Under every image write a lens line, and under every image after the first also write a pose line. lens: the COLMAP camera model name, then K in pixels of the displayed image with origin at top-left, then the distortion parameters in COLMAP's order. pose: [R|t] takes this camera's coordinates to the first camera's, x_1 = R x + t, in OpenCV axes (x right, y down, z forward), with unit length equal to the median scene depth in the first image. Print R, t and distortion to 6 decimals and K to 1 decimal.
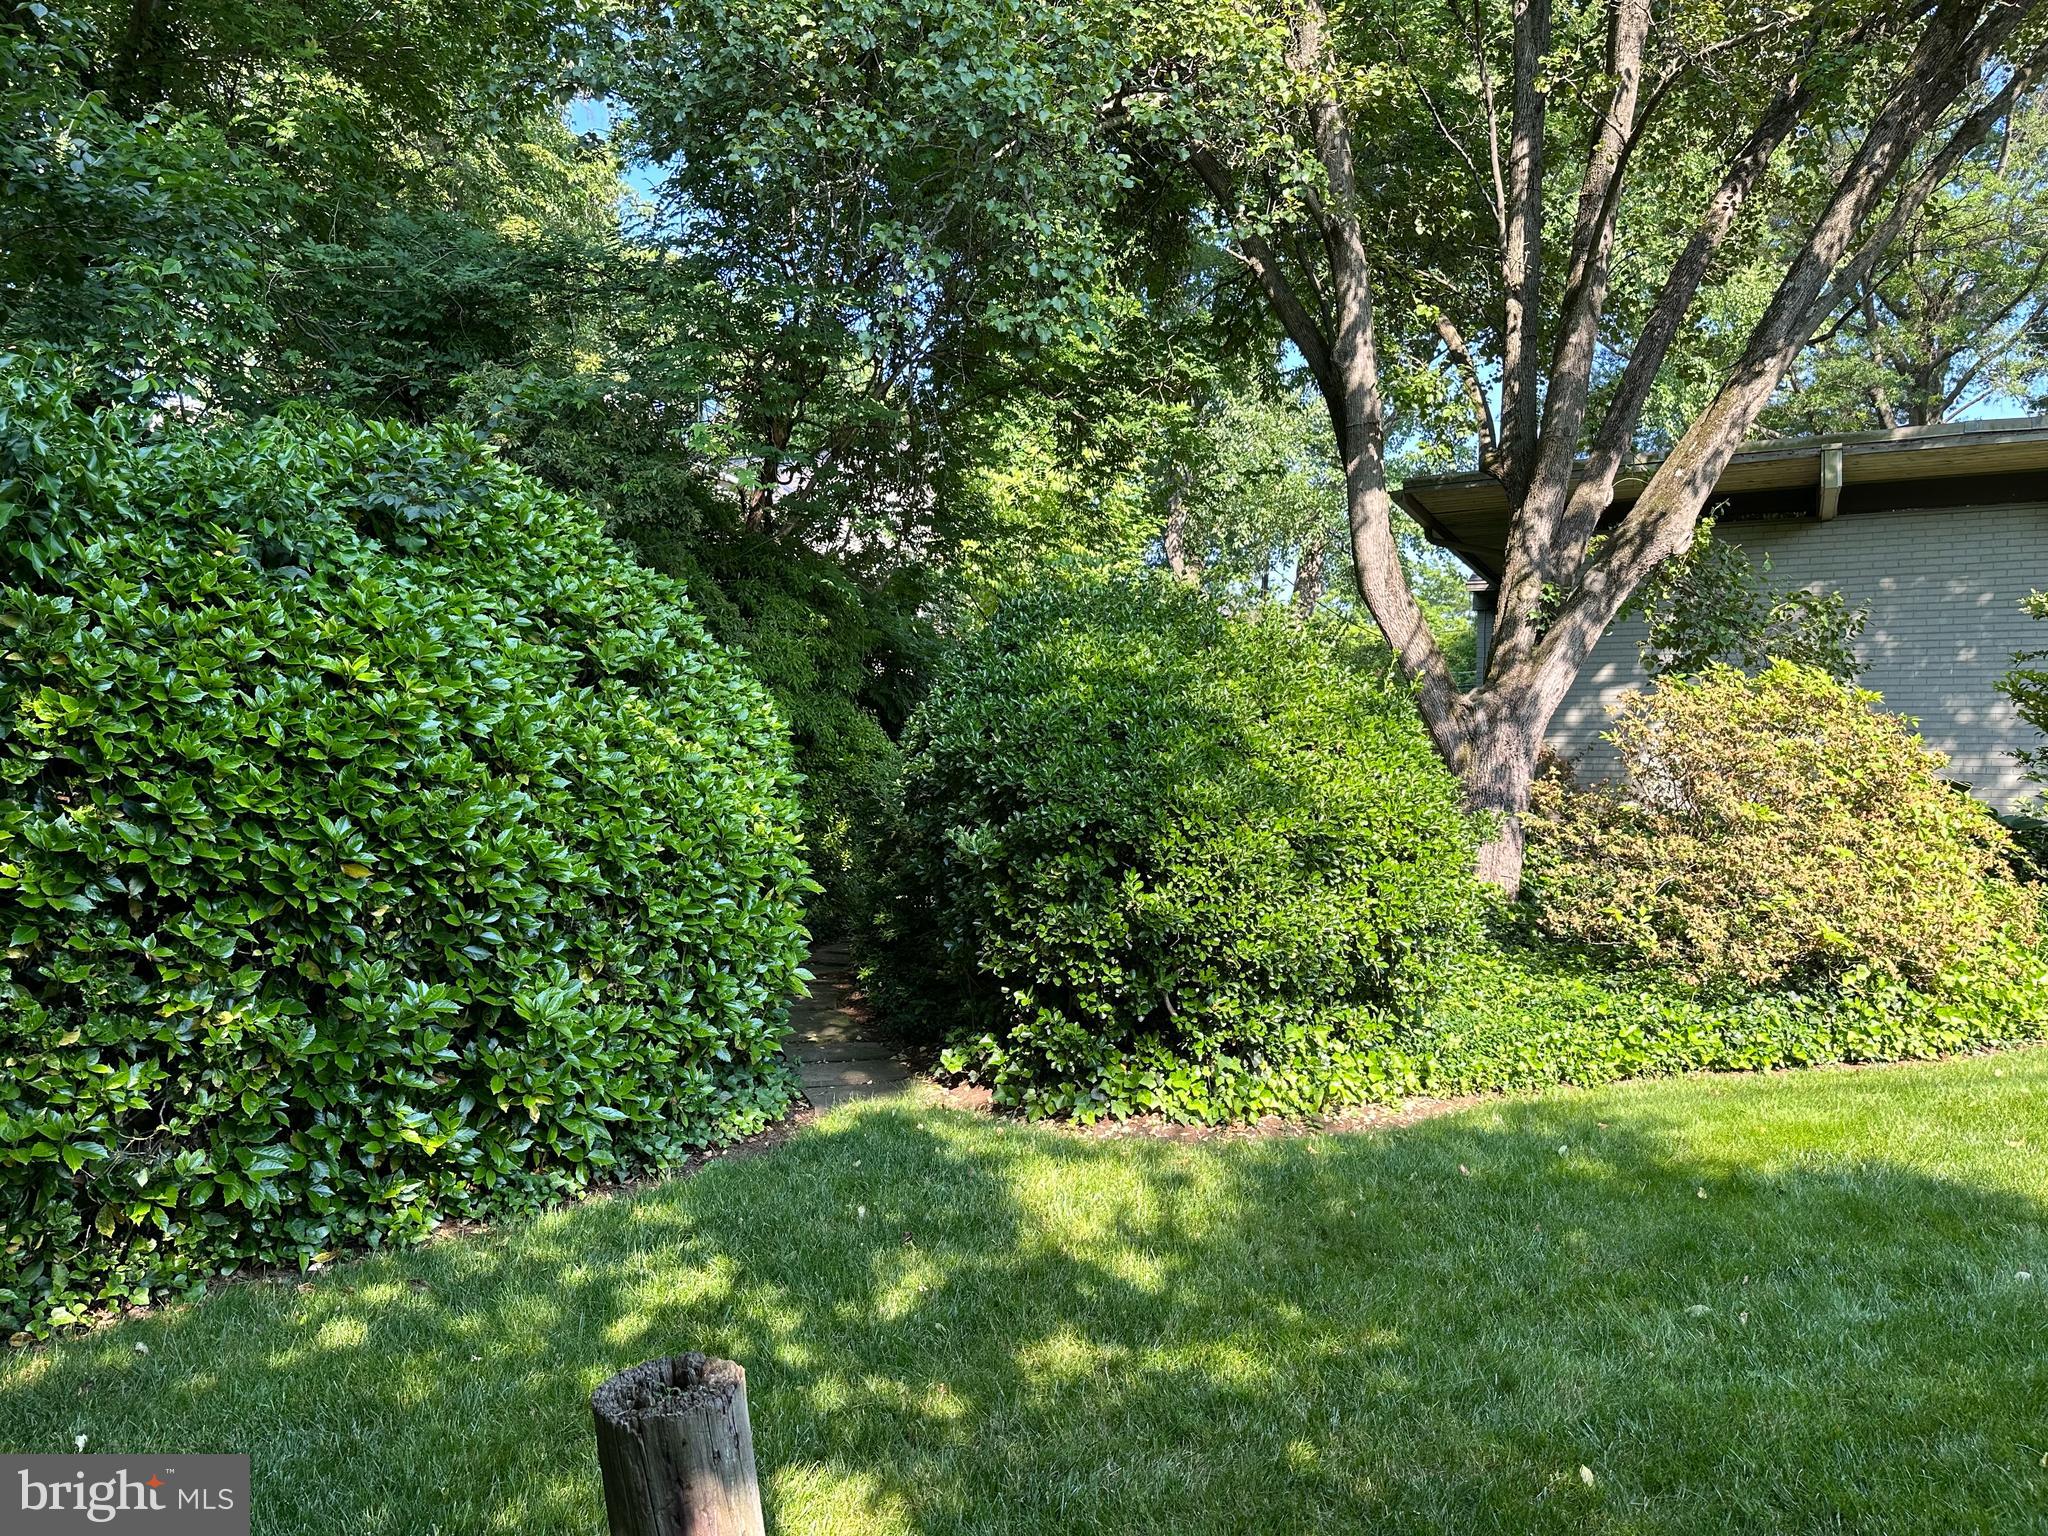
lens RADIAL K [[1433.8, 0, 1022.0], [0, 1433.8, 773.2], [0, 0, 1]] dist [-0.000451, -0.008220]
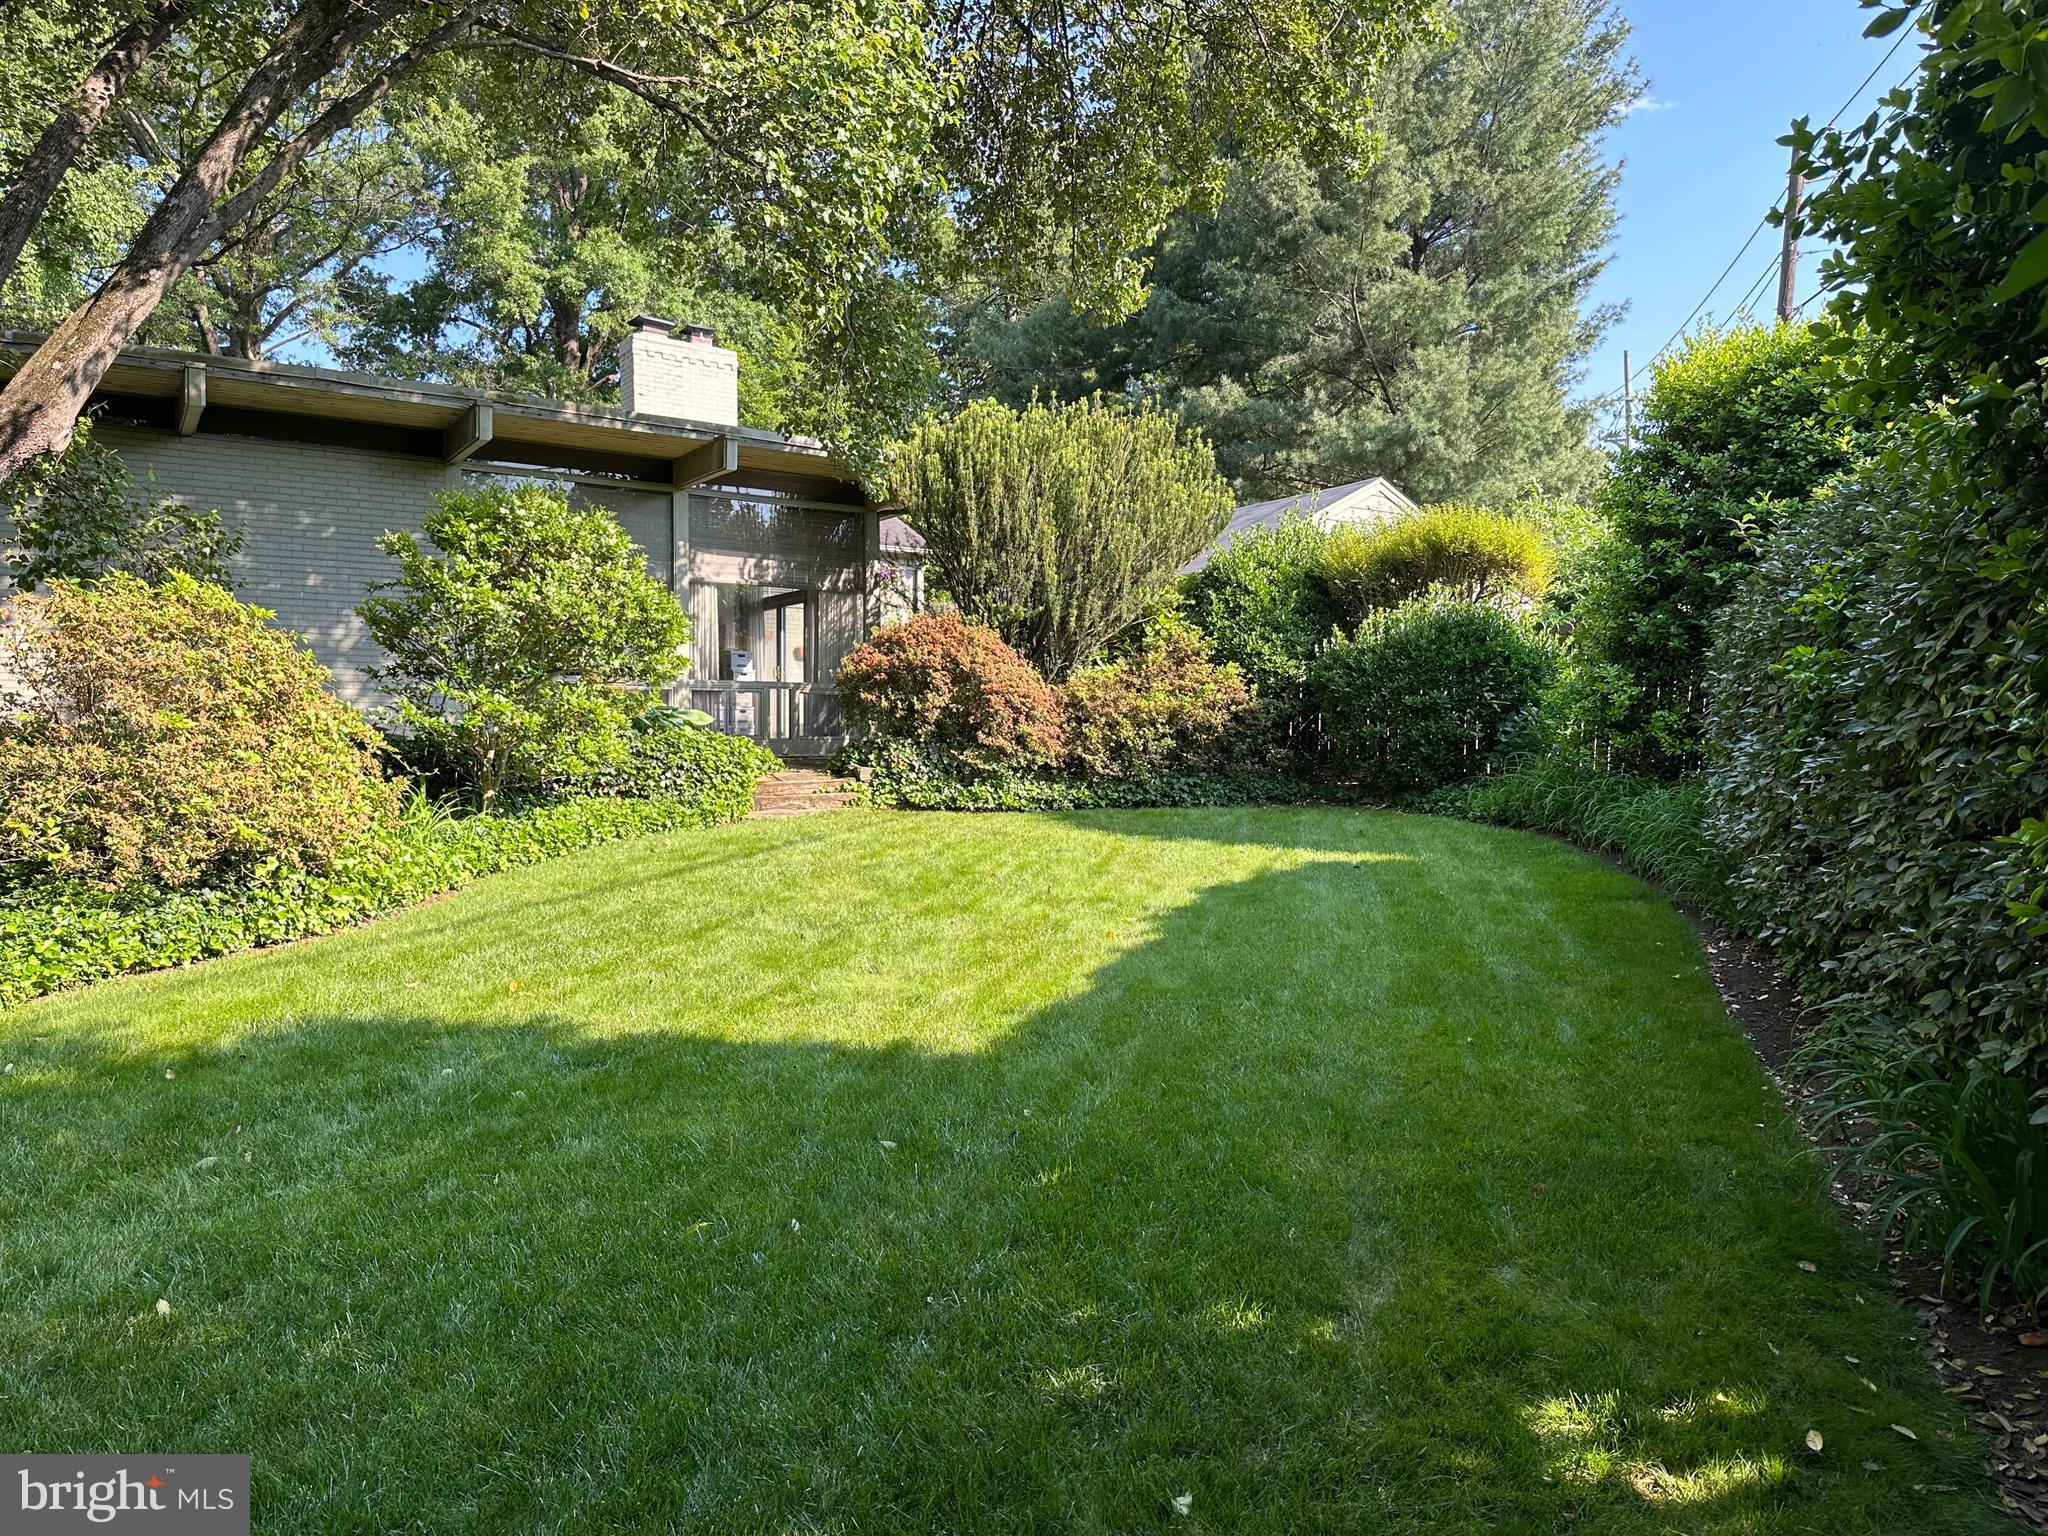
lens RADIAL K [[1433.8, 0, 1022.0], [0, 1433.8, 773.2], [0, 0, 1]] dist [-0.000451, -0.008220]
pose [[0.486155, -0.037768, 0.873056, -0.092838], [-0.014231, 0.998591, 0.051122, 0.004095], [-0.873757, -0.037277, 0.484932, -0.041371]]
